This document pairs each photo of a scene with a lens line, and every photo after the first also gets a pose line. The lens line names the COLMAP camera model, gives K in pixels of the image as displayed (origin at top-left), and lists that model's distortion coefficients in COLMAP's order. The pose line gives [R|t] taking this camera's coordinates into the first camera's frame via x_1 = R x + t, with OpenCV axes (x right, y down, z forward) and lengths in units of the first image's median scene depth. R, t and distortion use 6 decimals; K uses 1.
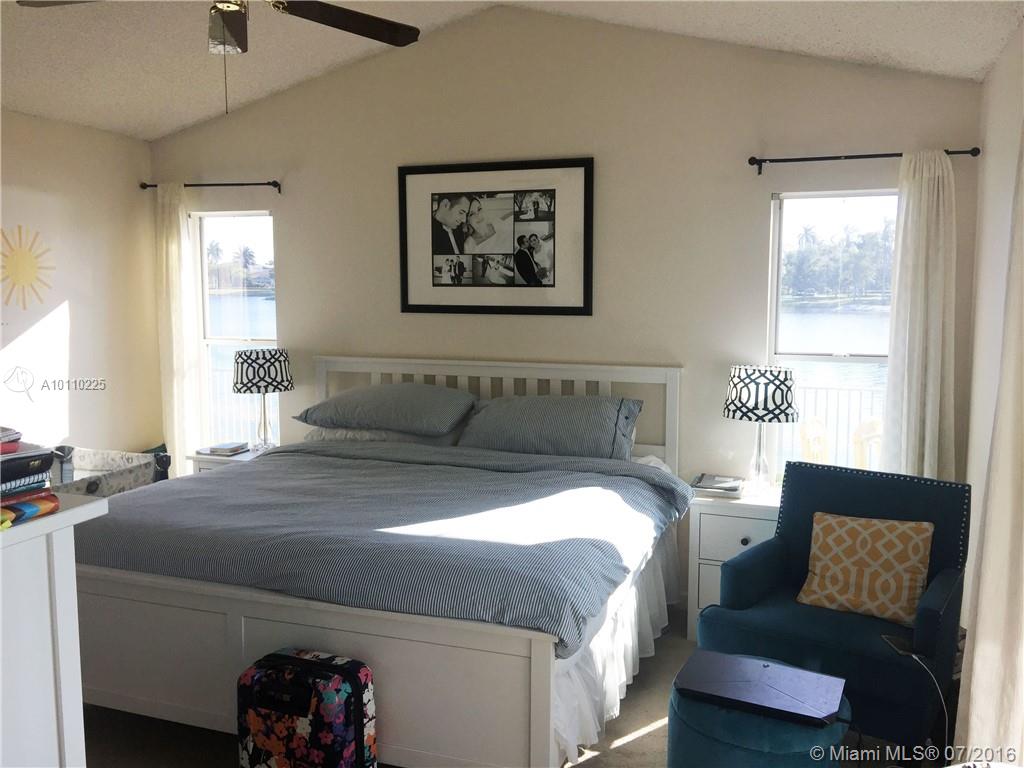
lens RADIAL K [[875.0, 0, 512.5], [0, 875.0, 384.7], [0, 0, 1]] dist [0.045967, -0.002735]
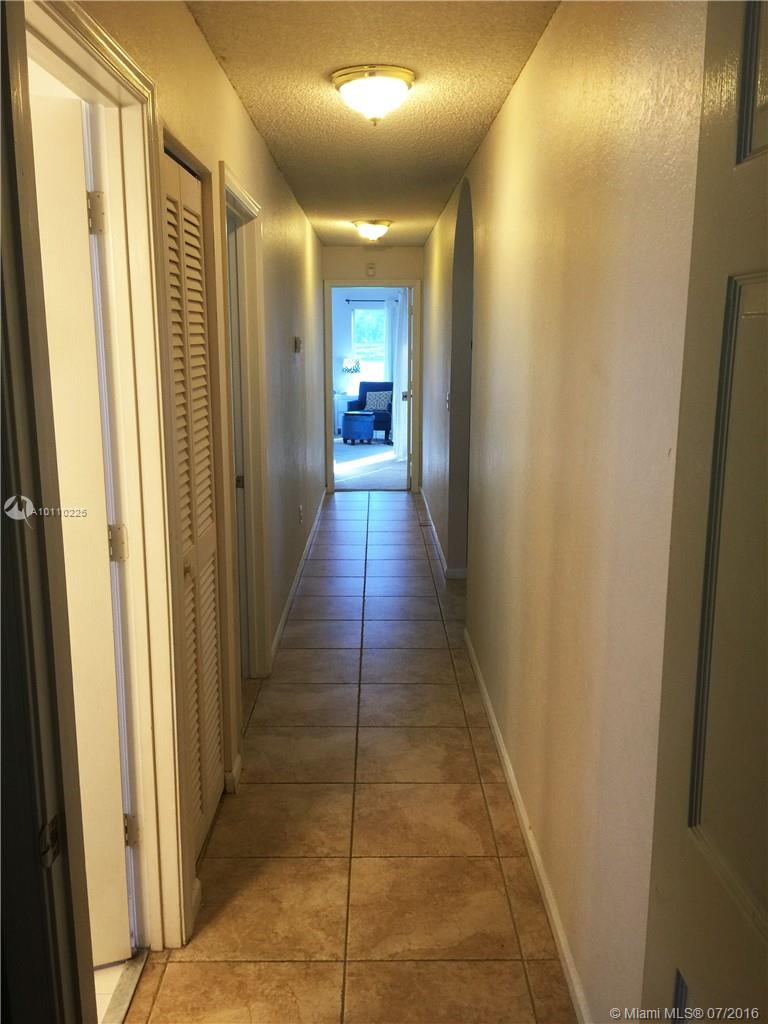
lens RADIAL K [[875.0, 0, 383.7], [0, 875.0, 510.2], [0, 0, 1]] dist [0.045967, -0.002735]
pose [[0.937491, -0.074083, 0.340033, -0.896555], [0.036661, 0.992666, 0.115196, 0.195173], [-0.346074, -0.095530, 0.933331, -2.560428]]
